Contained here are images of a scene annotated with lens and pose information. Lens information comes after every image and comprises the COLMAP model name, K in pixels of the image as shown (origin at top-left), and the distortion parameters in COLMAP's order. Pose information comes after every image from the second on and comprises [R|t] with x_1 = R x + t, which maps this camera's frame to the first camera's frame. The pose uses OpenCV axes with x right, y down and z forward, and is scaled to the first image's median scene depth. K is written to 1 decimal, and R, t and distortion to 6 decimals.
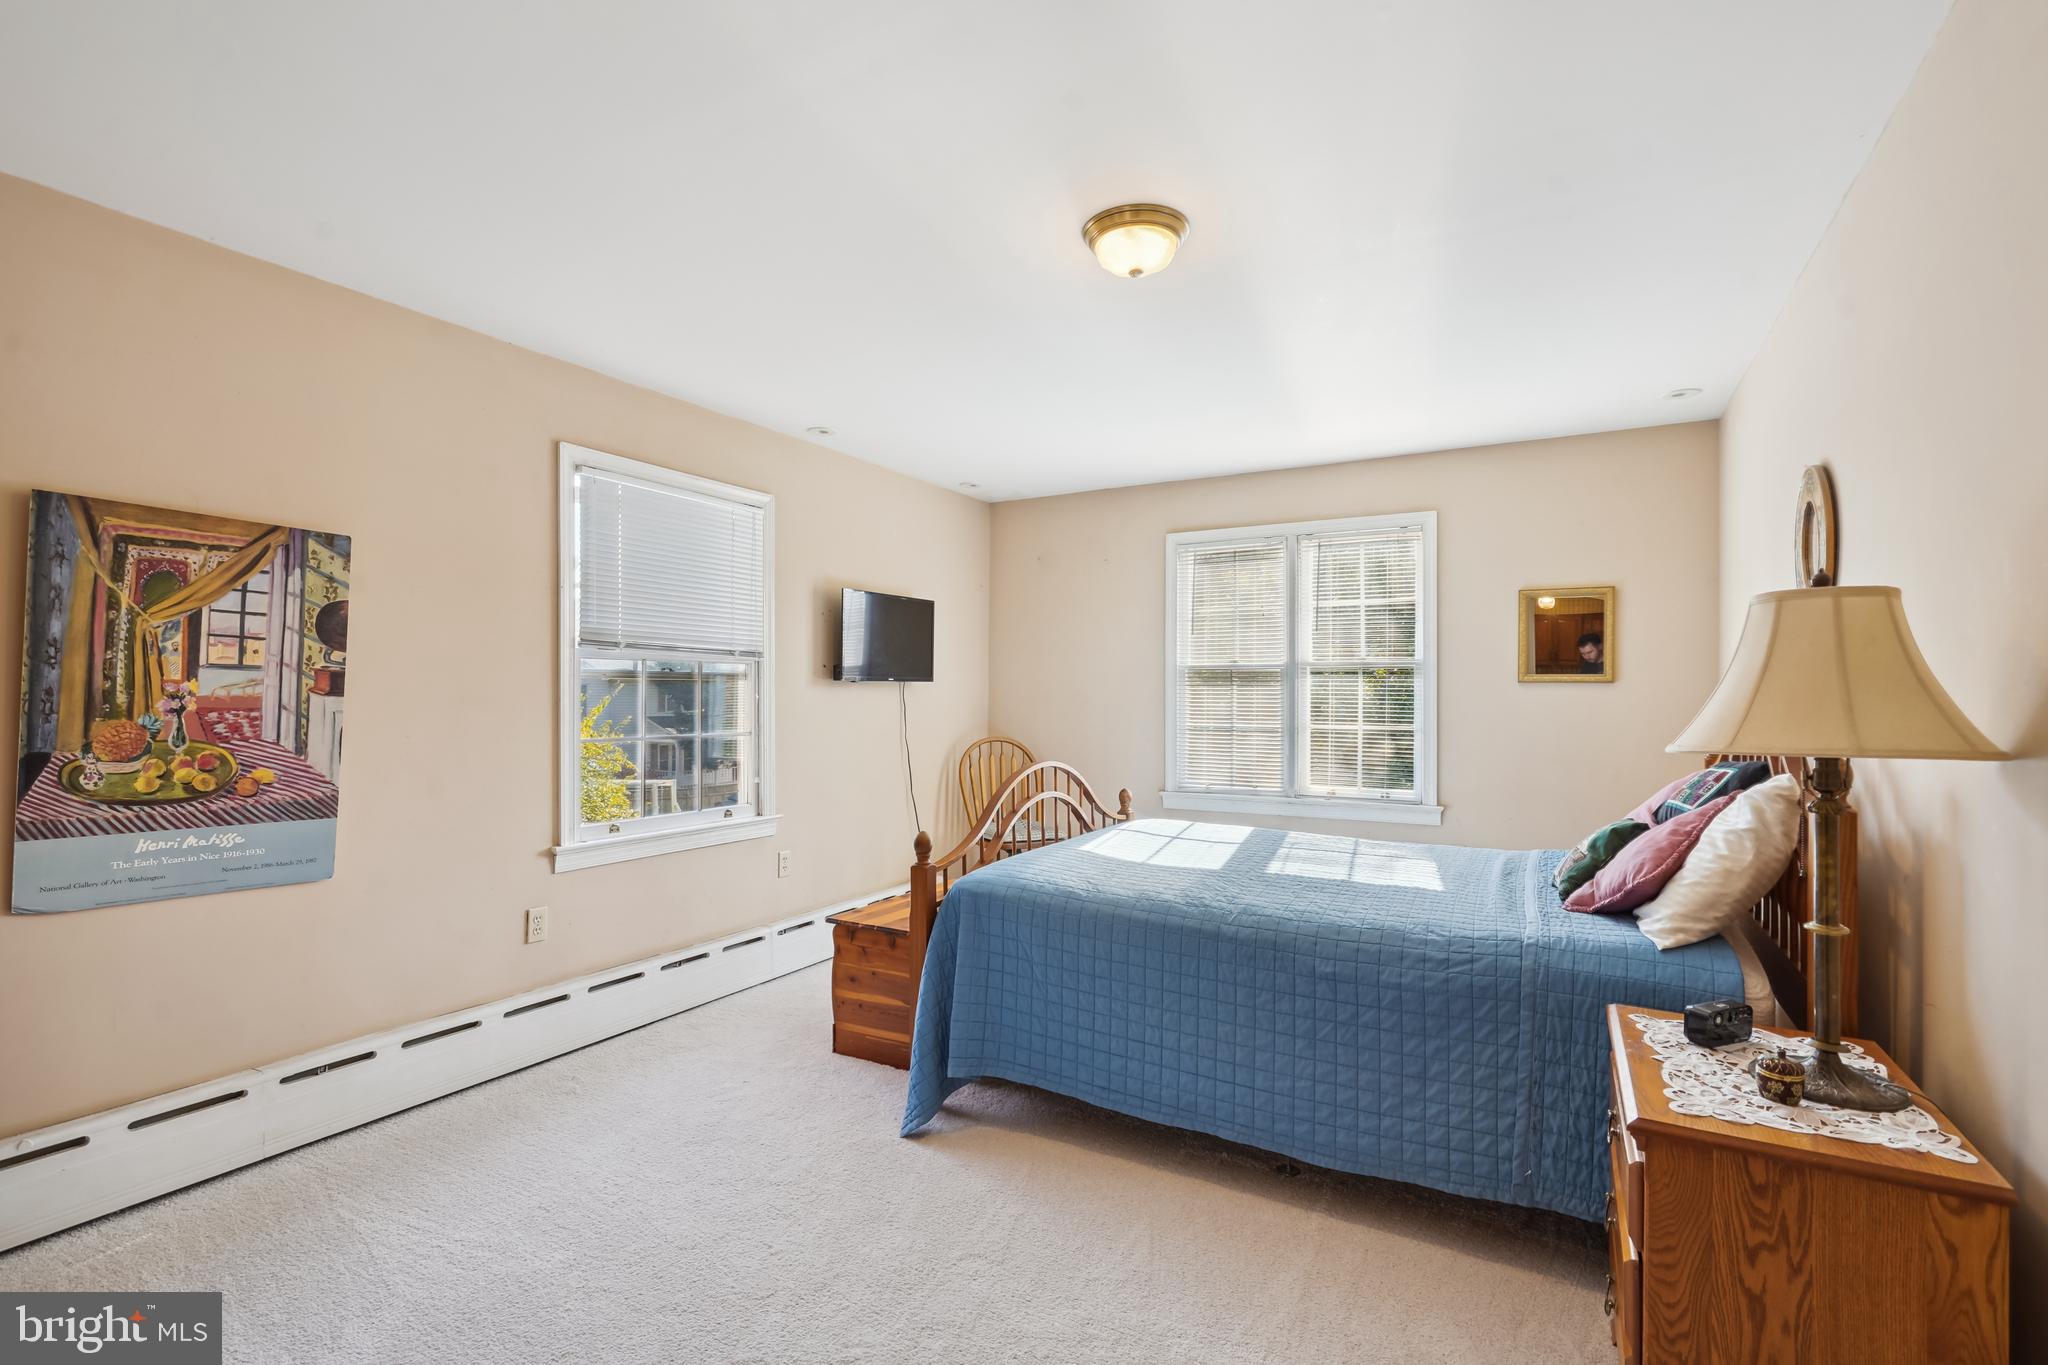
lens RADIAL K [[935.1, 0, 1017.2], [0, 935.1, 683.1], [0, 0, 1]] dist [-0.003693, 0.000326]
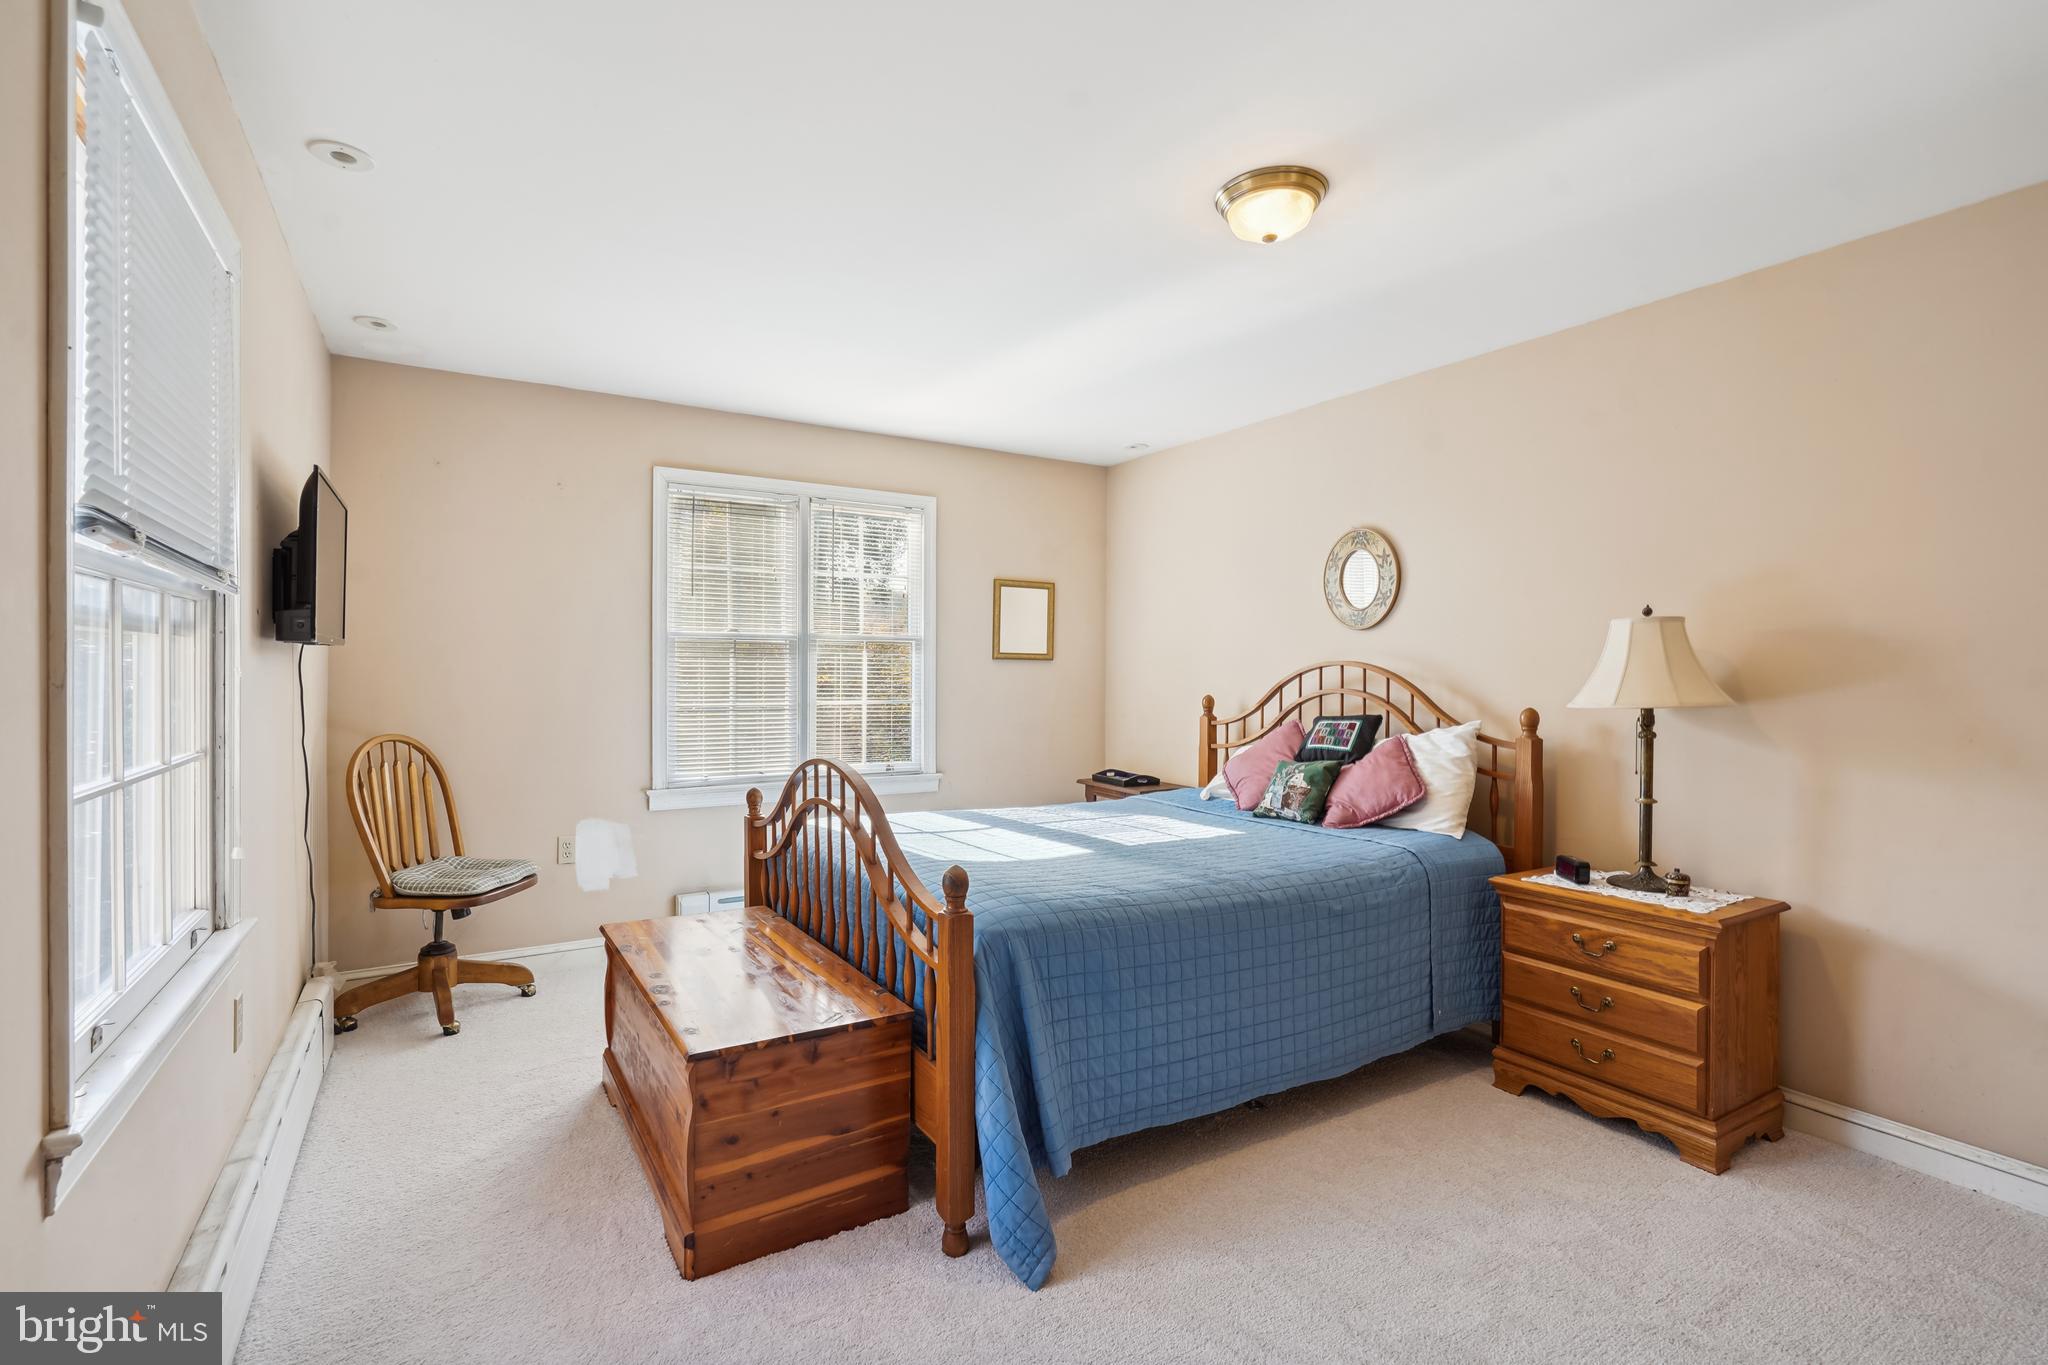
lens RADIAL K [[935.1, 0, 1016.9], [0, 935.1, 672.7], [0, 0, 1]] dist [-0.003693, 0.000326]
pose [[0.485951, -0.001567, 0.873985, -0.632522], [-0.014374, 0.999849, 0.009785, 0.006236], [-0.873868, -0.017317, 0.485855, 0.567578]]
